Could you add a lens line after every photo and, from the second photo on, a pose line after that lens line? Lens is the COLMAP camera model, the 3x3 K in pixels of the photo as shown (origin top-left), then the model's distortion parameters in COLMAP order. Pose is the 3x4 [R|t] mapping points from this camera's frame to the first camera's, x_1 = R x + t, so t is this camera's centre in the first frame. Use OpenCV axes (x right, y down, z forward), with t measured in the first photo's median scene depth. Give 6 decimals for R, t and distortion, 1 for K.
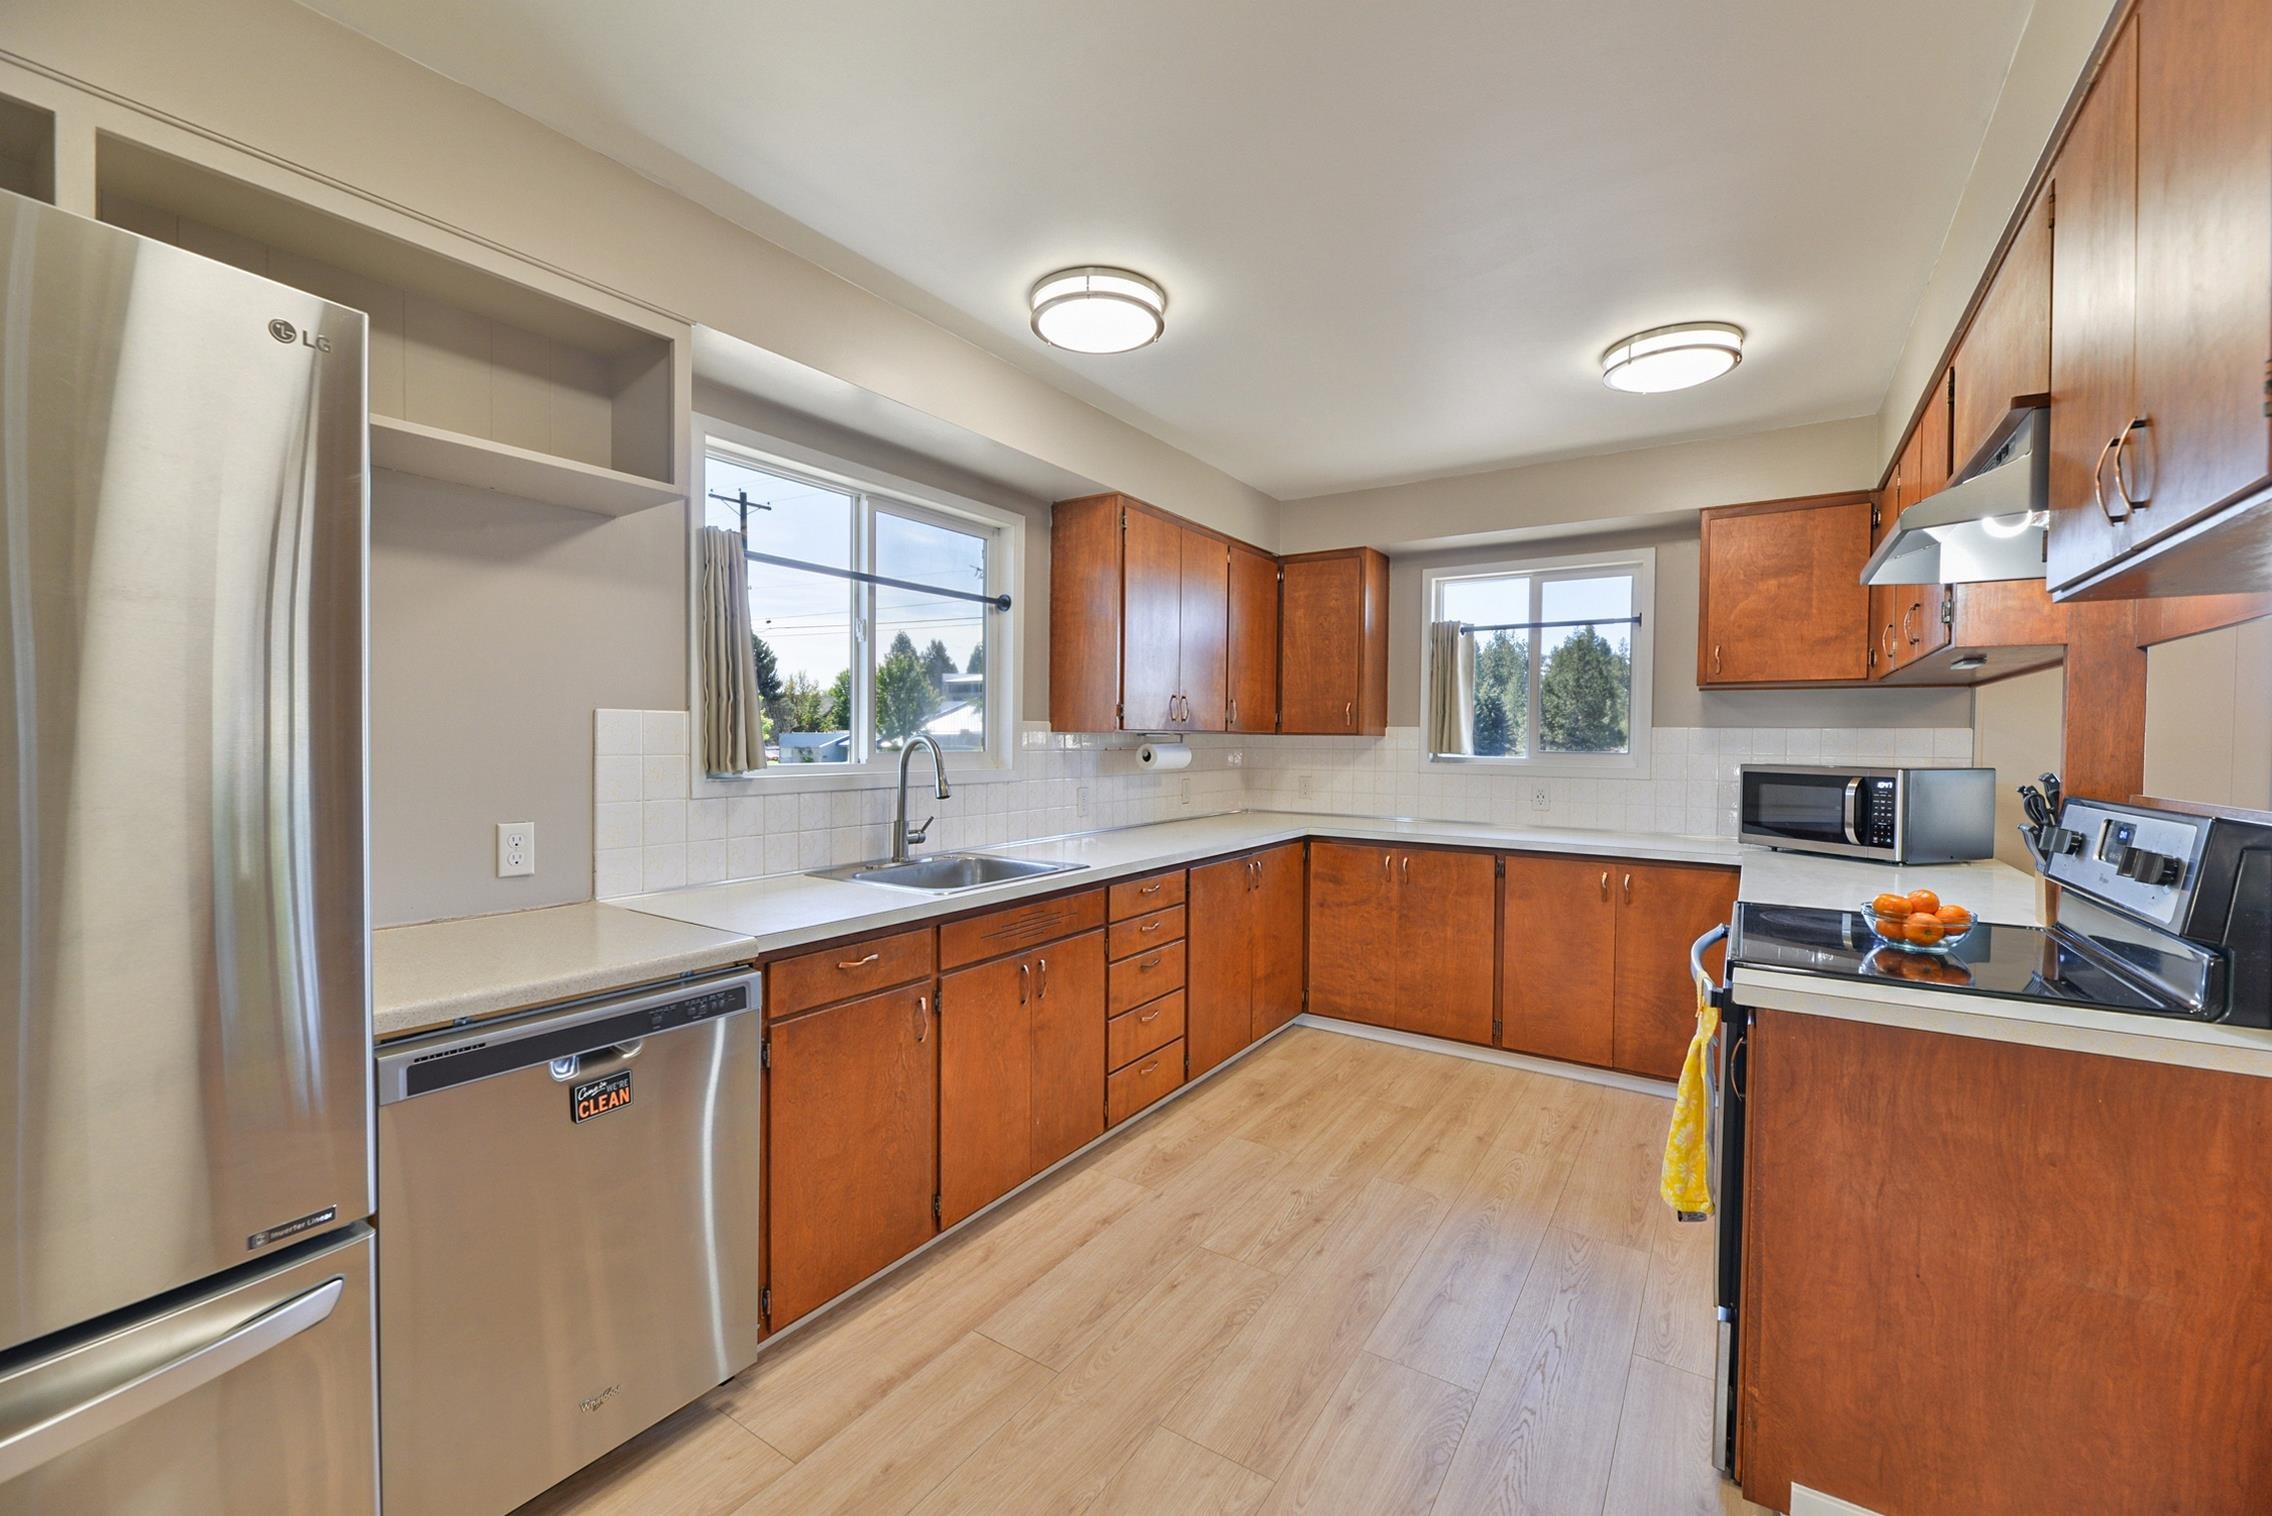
lens RADIAL K [[928.9, 0, 1124.7], [0, 928.9, 752.9], [0, 0, 1]] dist [0.008484, -0.000243]
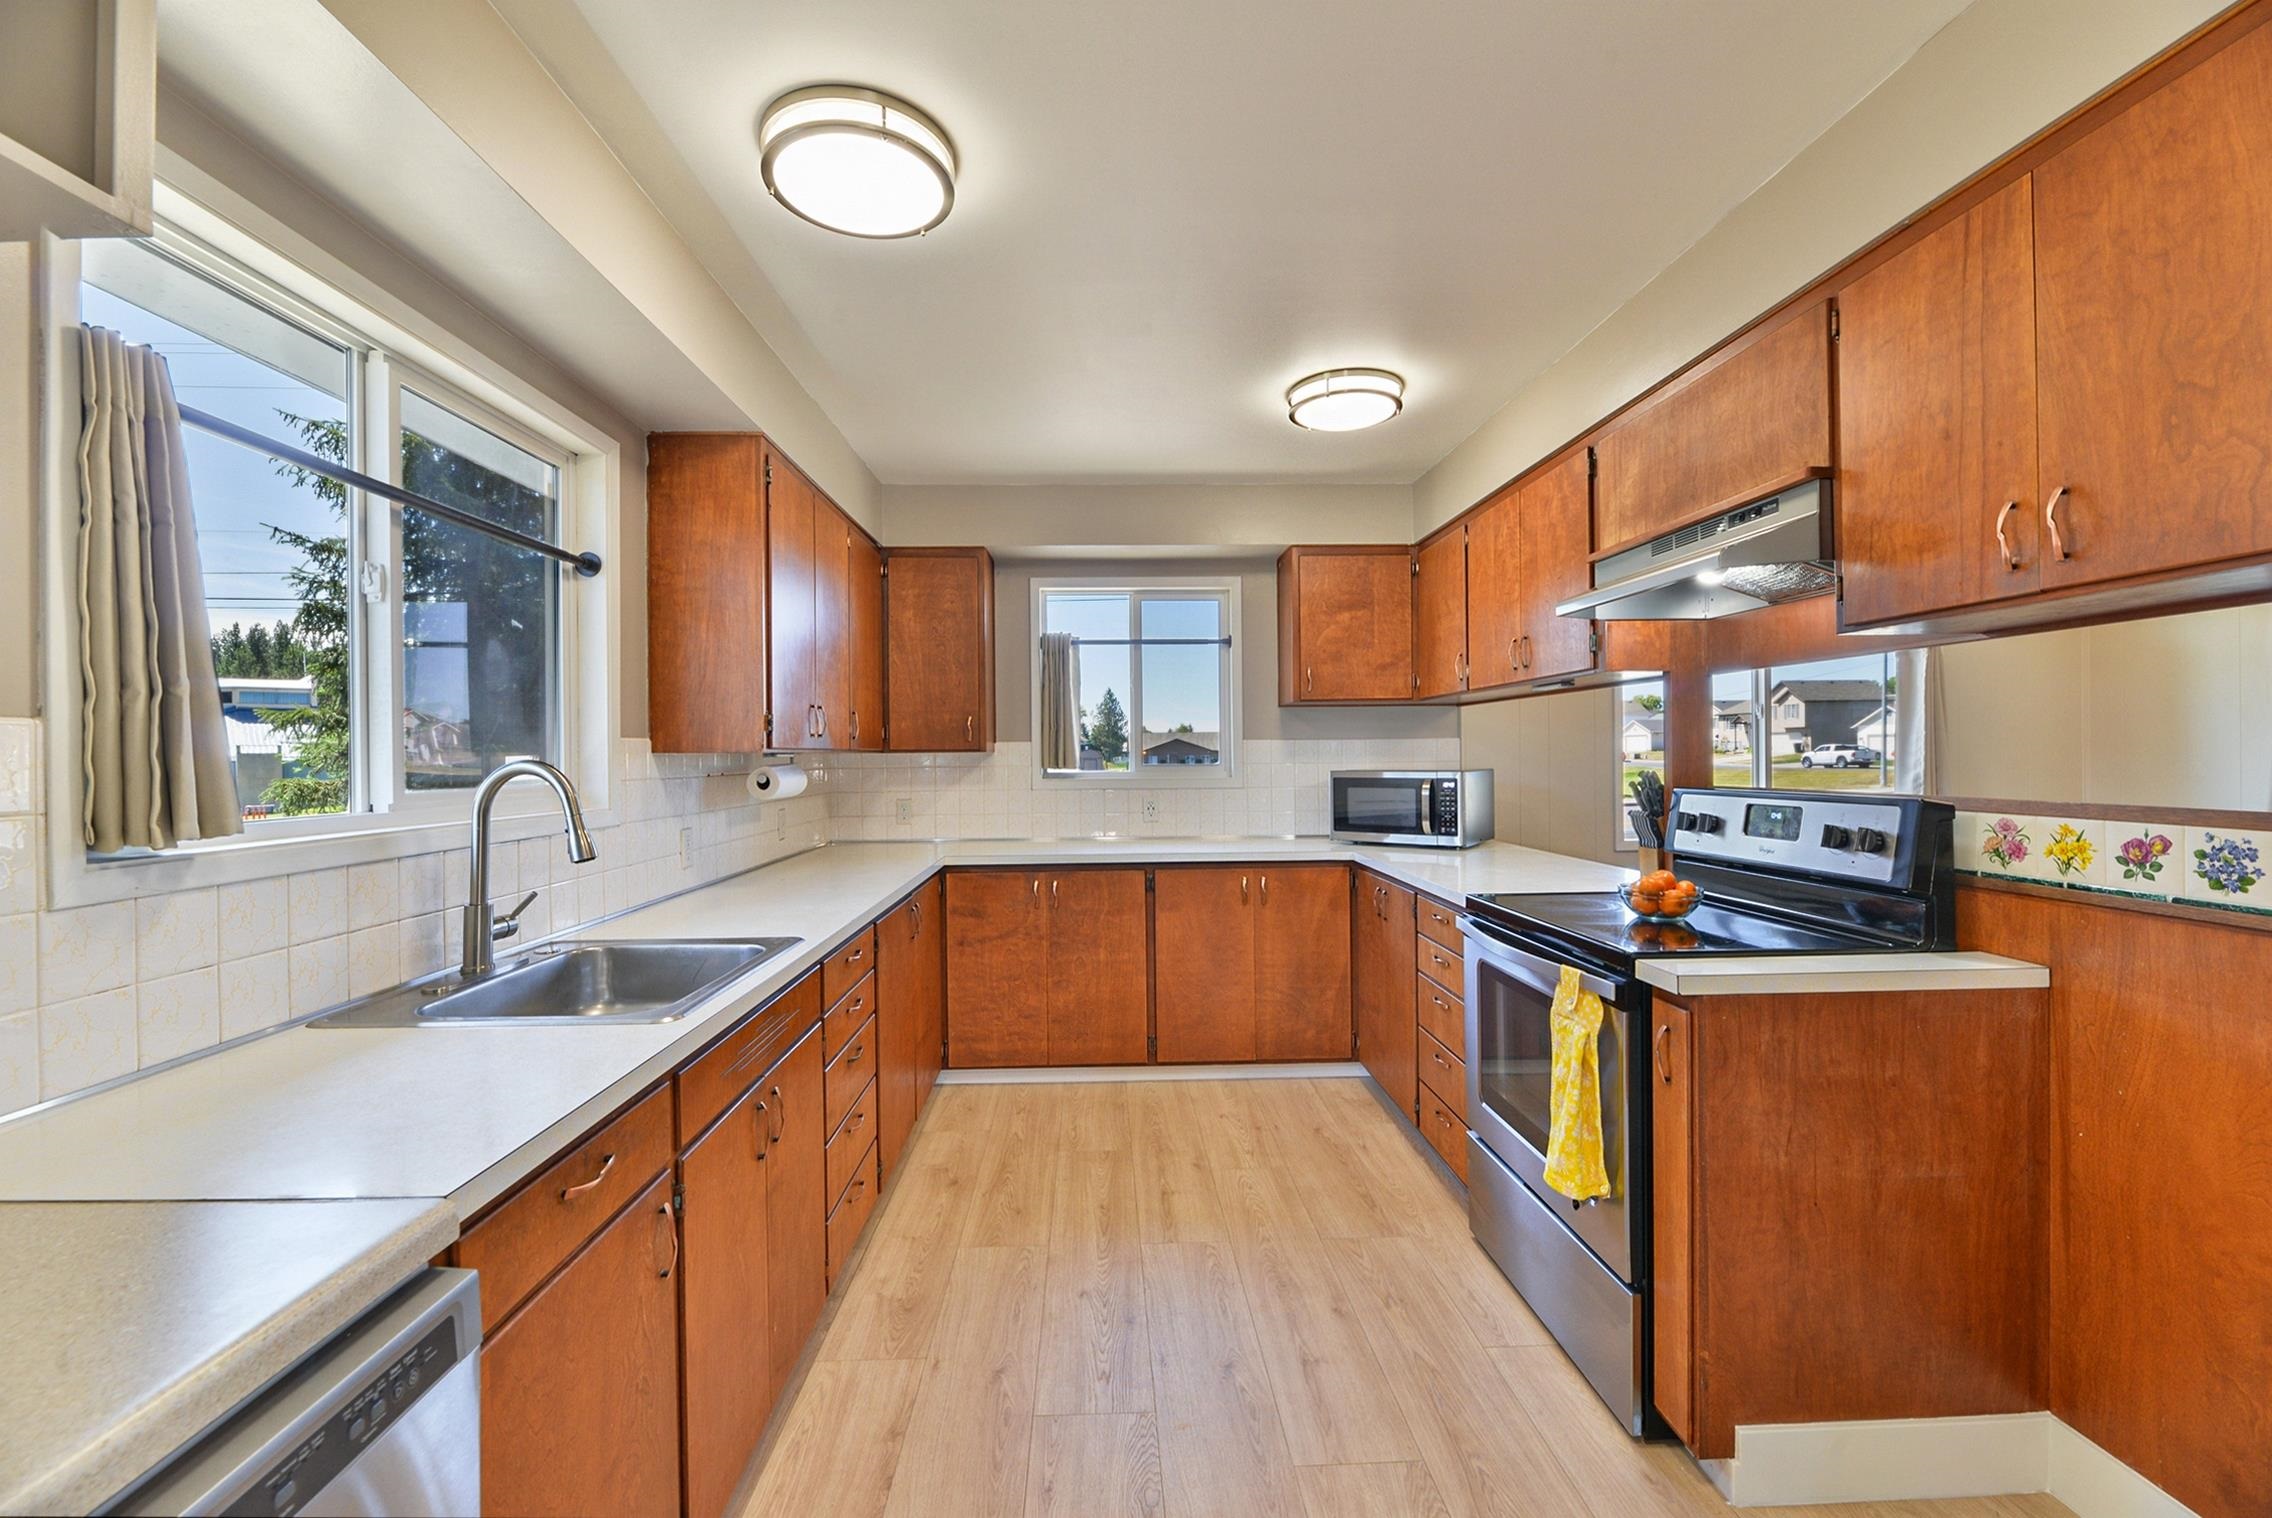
lens RADIAL K [[928.9, 0, 1124.7], [0, 928.9, 753.9], [0, 0, 1]] dist [0.008484, -0.000243]
pose [[0.811916, -0.017635, 0.583508, -0.209938], [0.027872, 0.999575, -0.008574, -0.006311], [-0.583109, 0.023225, 0.812062, 0.220357]]
